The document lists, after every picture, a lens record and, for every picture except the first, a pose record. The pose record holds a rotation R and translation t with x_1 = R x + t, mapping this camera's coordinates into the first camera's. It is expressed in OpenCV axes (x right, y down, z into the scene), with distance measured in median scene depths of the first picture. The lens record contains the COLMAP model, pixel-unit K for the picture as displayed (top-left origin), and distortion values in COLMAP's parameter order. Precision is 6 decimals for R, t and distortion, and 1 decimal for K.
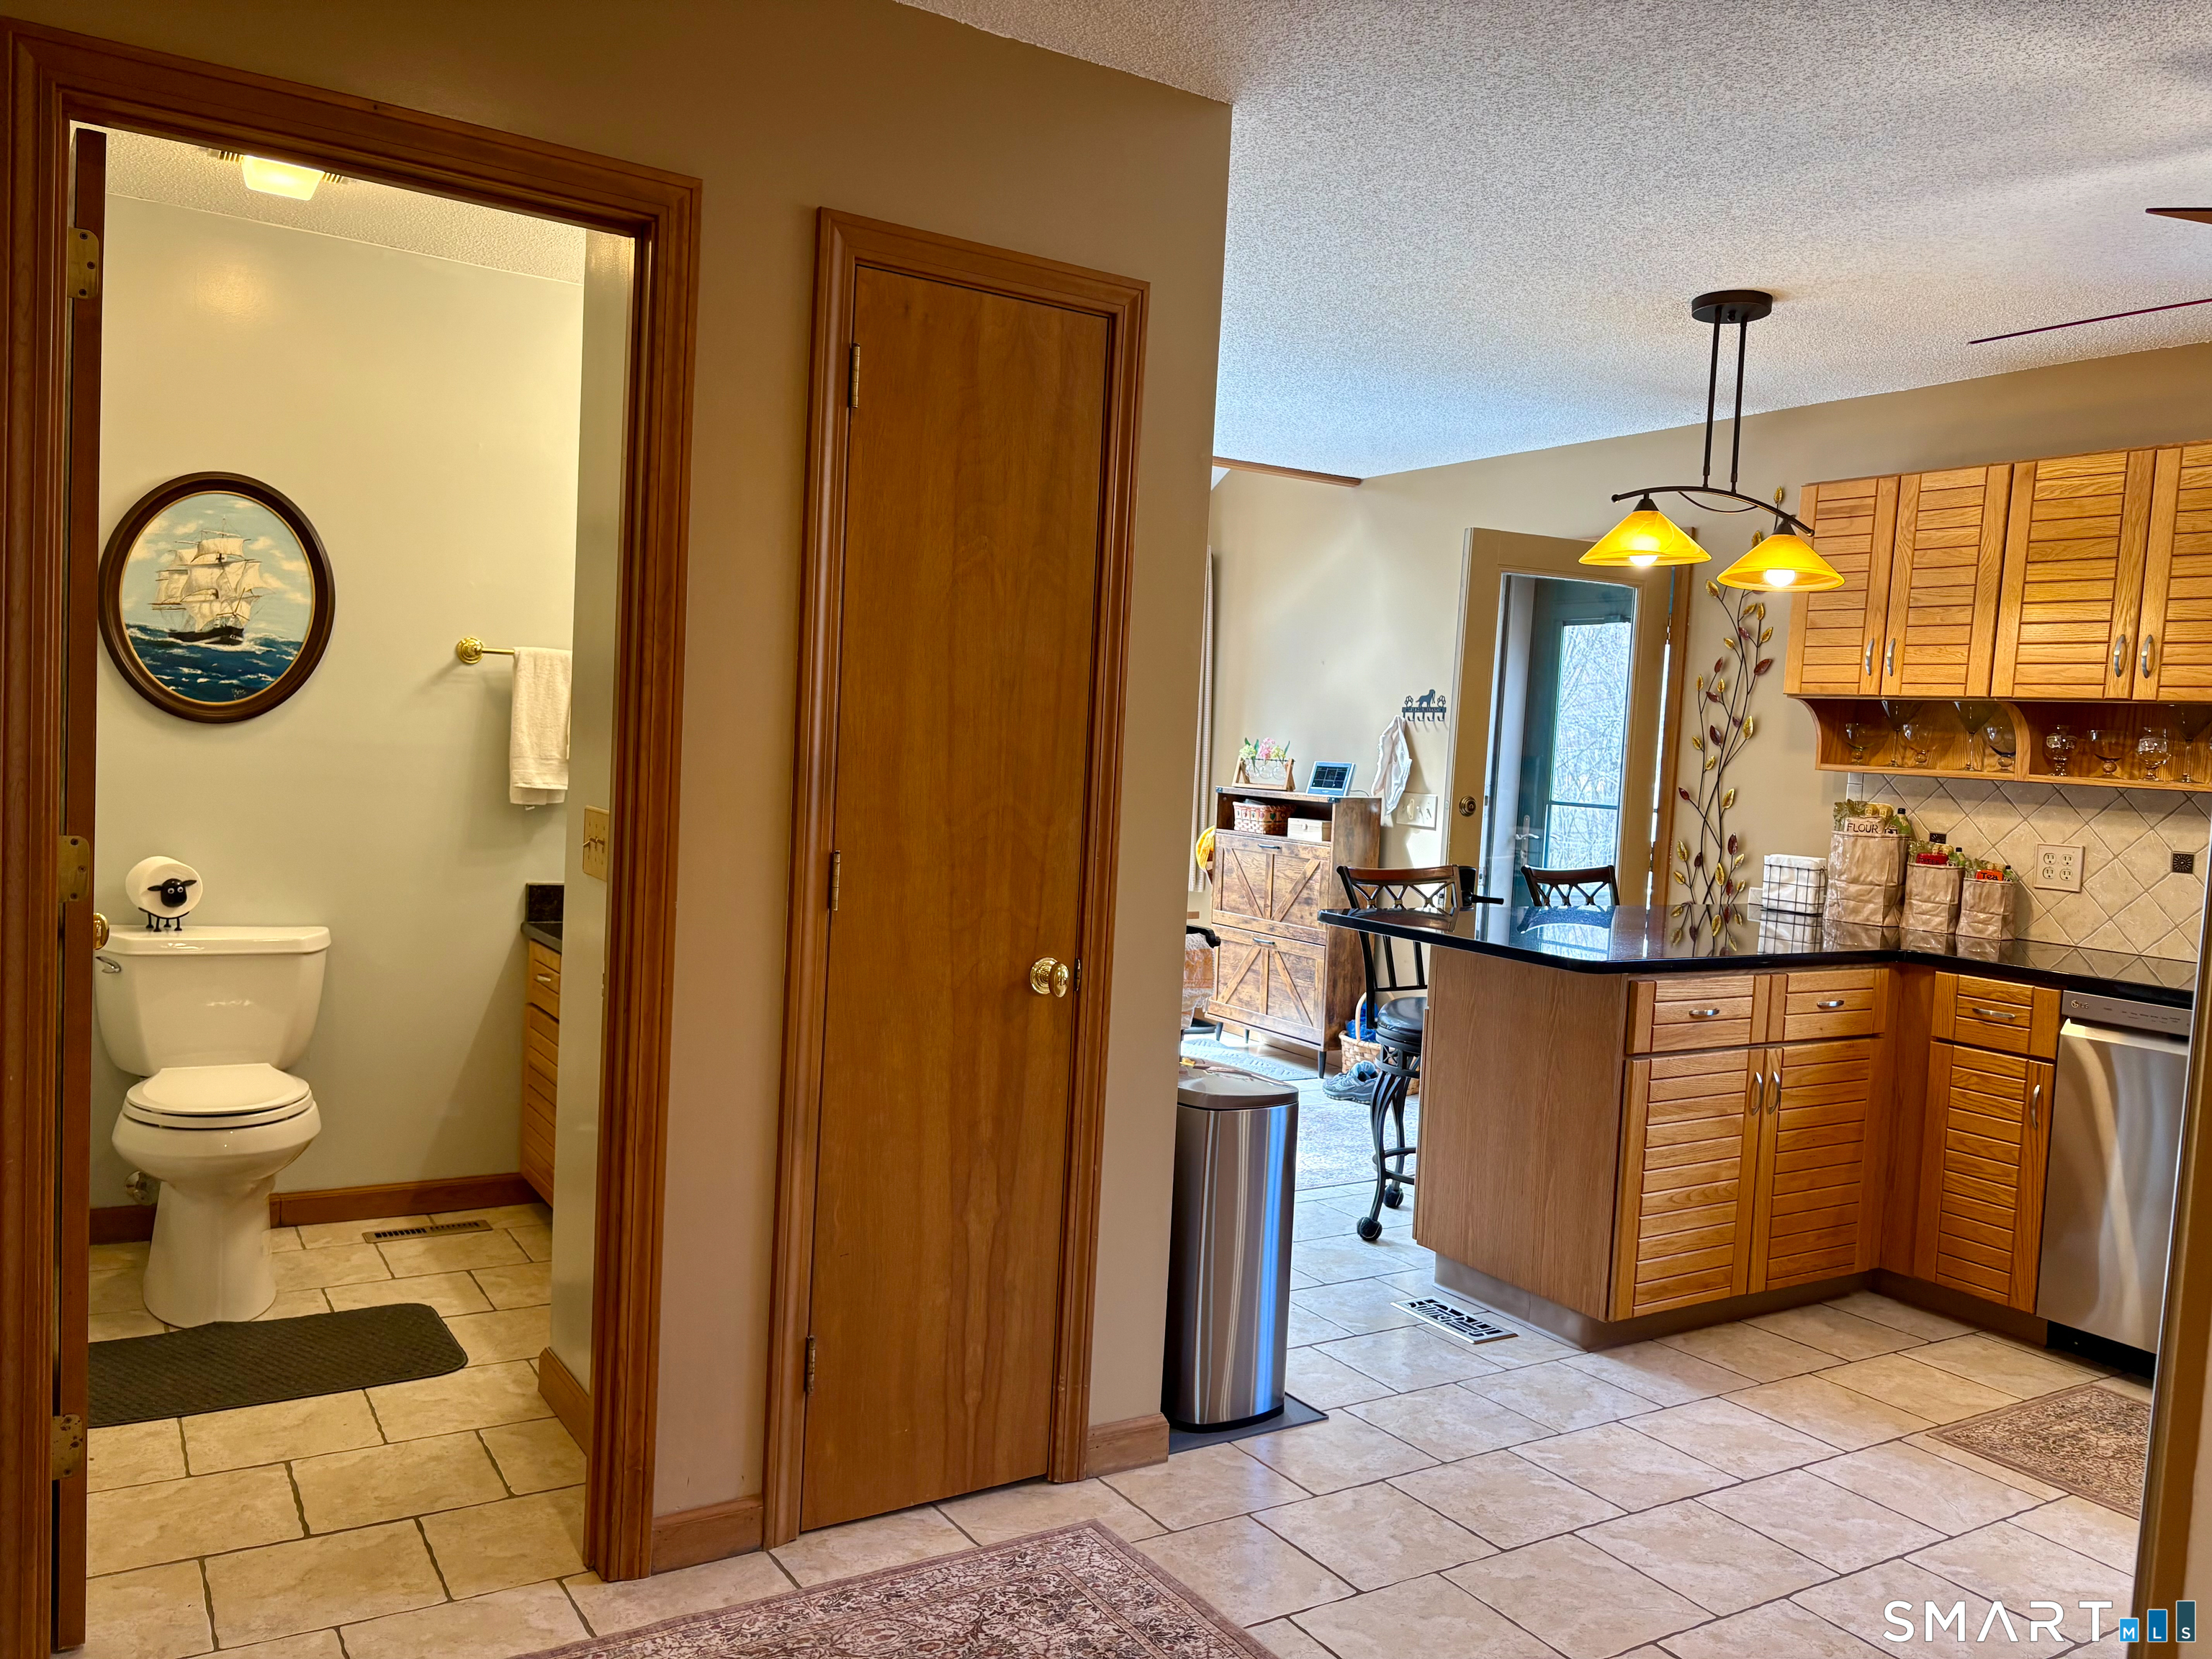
lens RADIAL K [[1676.0, 0, 1104.4], [0, 1676.0, 833.3], [0, 0, 1]] dist [0.000155, 0.000015]
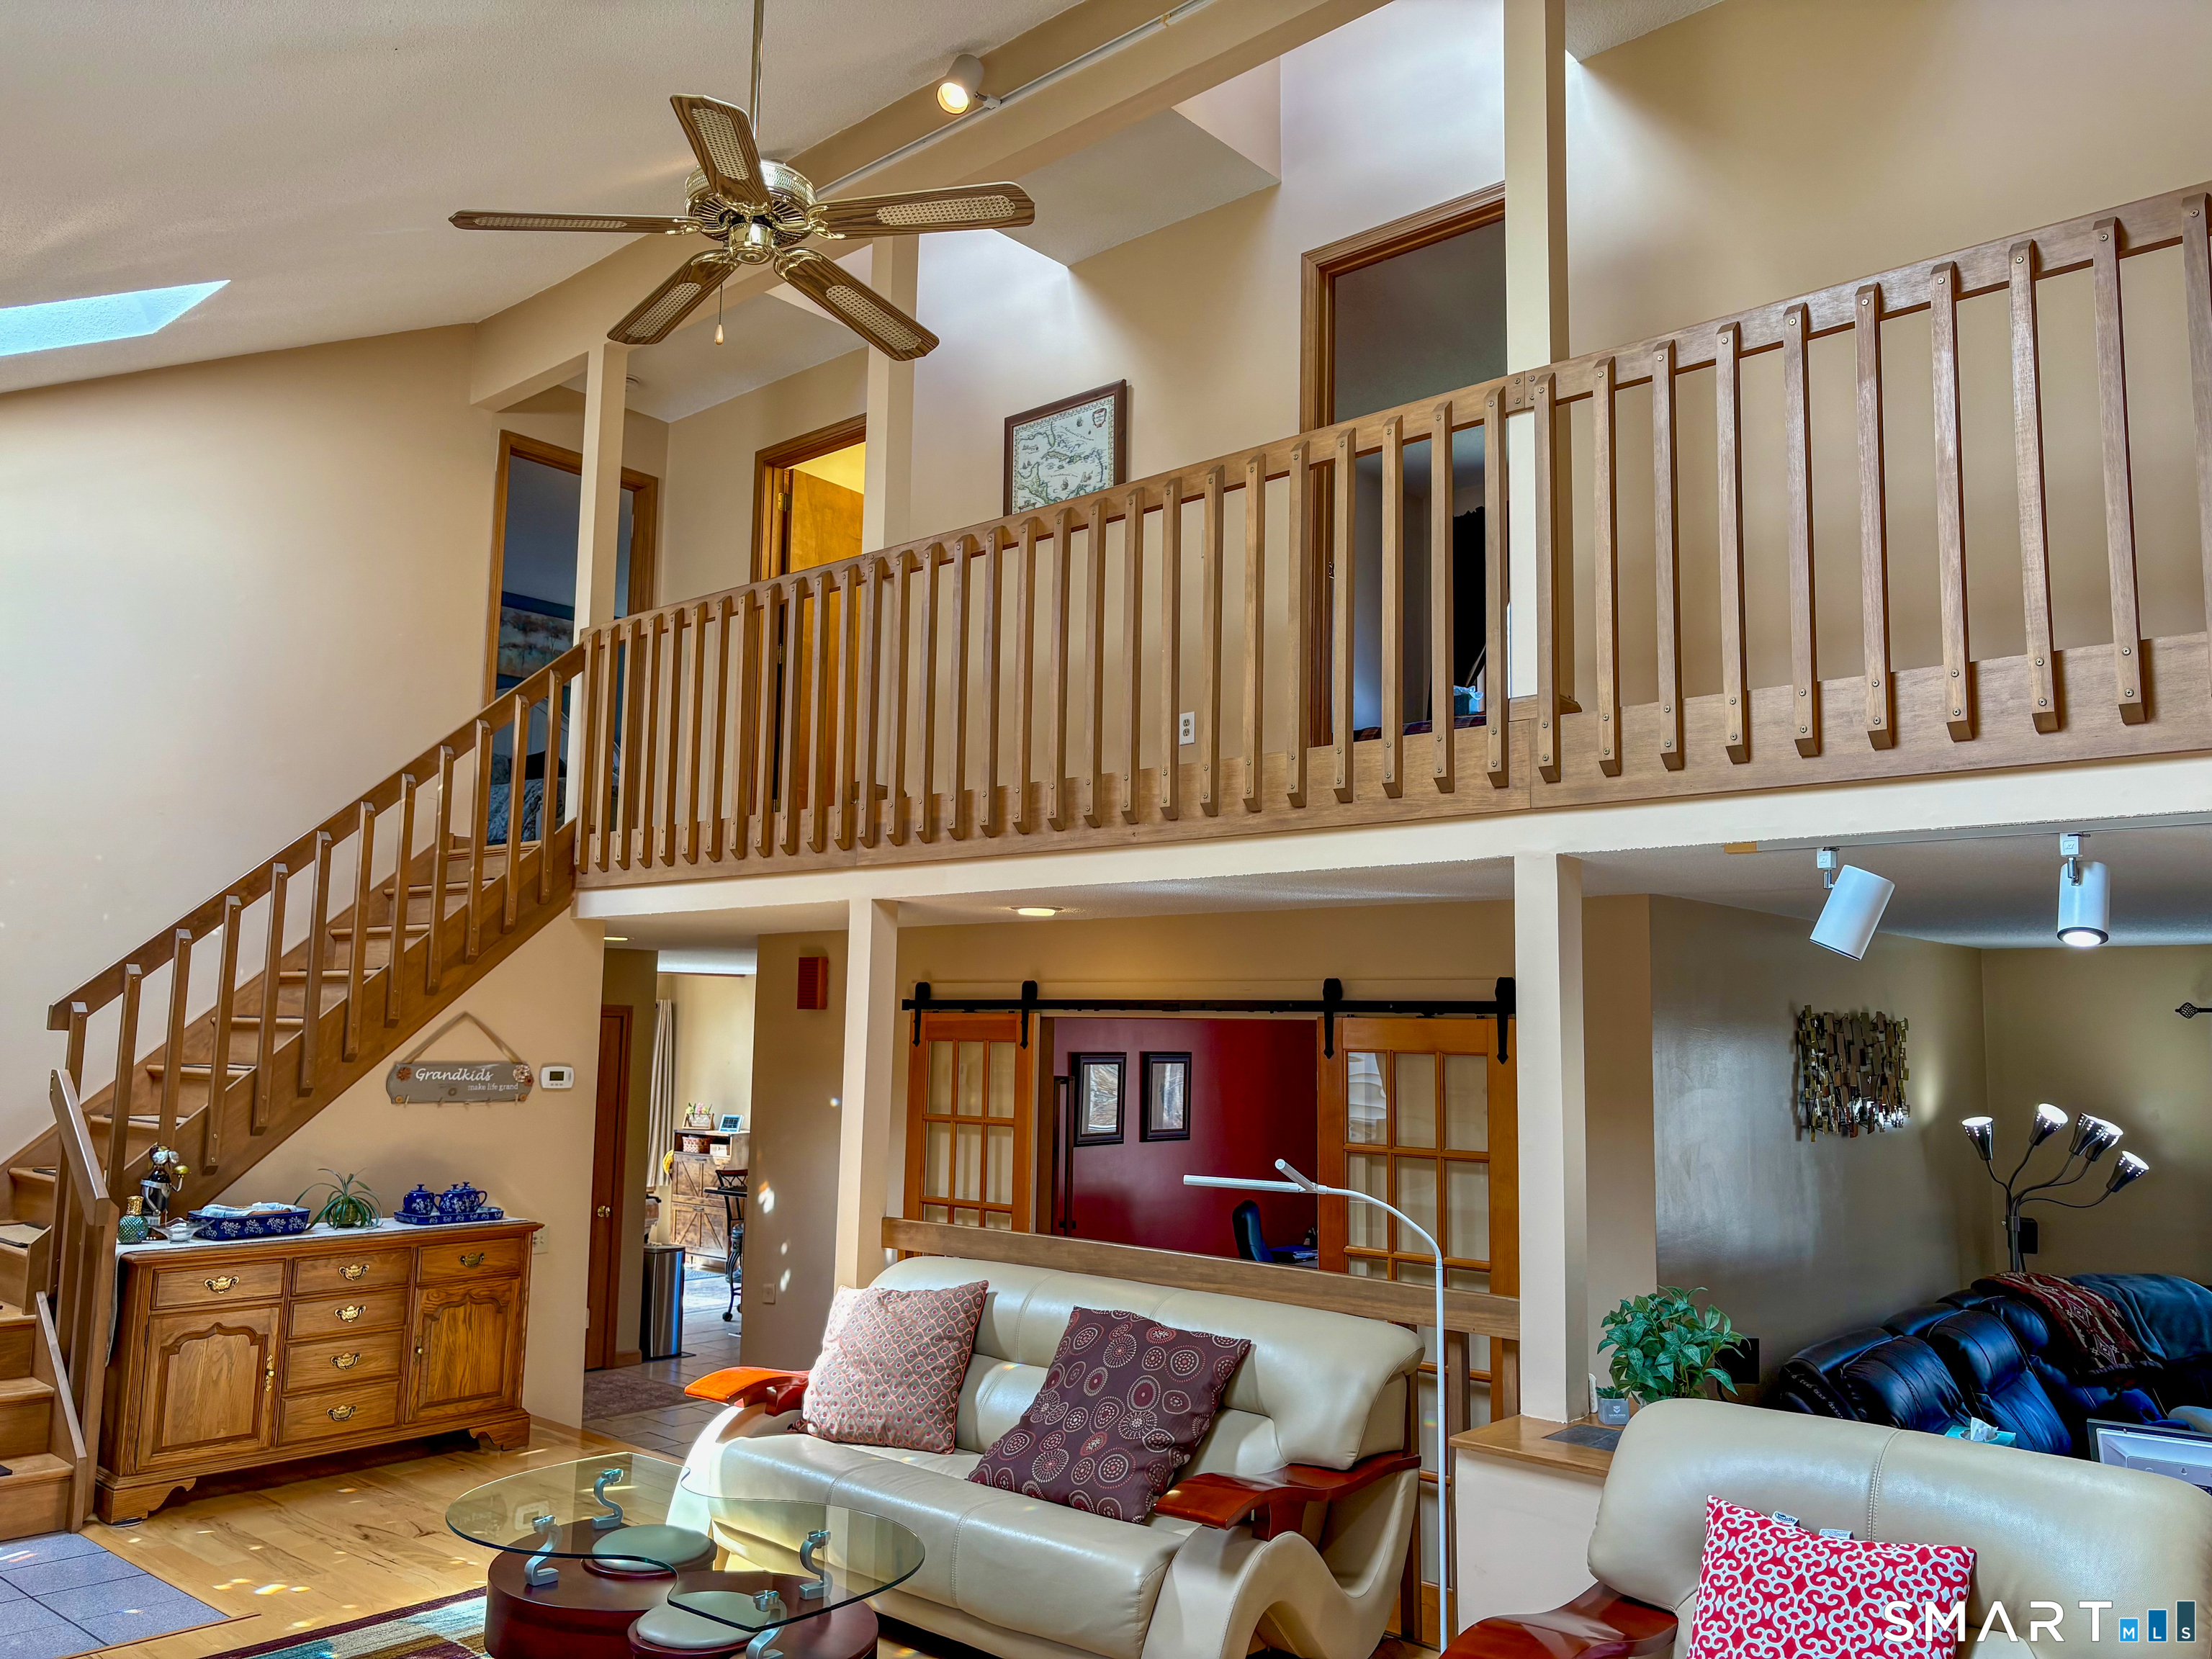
lens RADIAL K [[1676.0, 0, 1108.5], [0, 1676.0, 833.4], [0, 0, 1]] dist [0.000155, 0.000015]
pose [[0.955948, -0.003687, 0.293512, -0.020328], [0.053177, 0.985551, -0.160813, -0.028071], [-0.288678, 0.169337, 0.942332, -1.072432]]
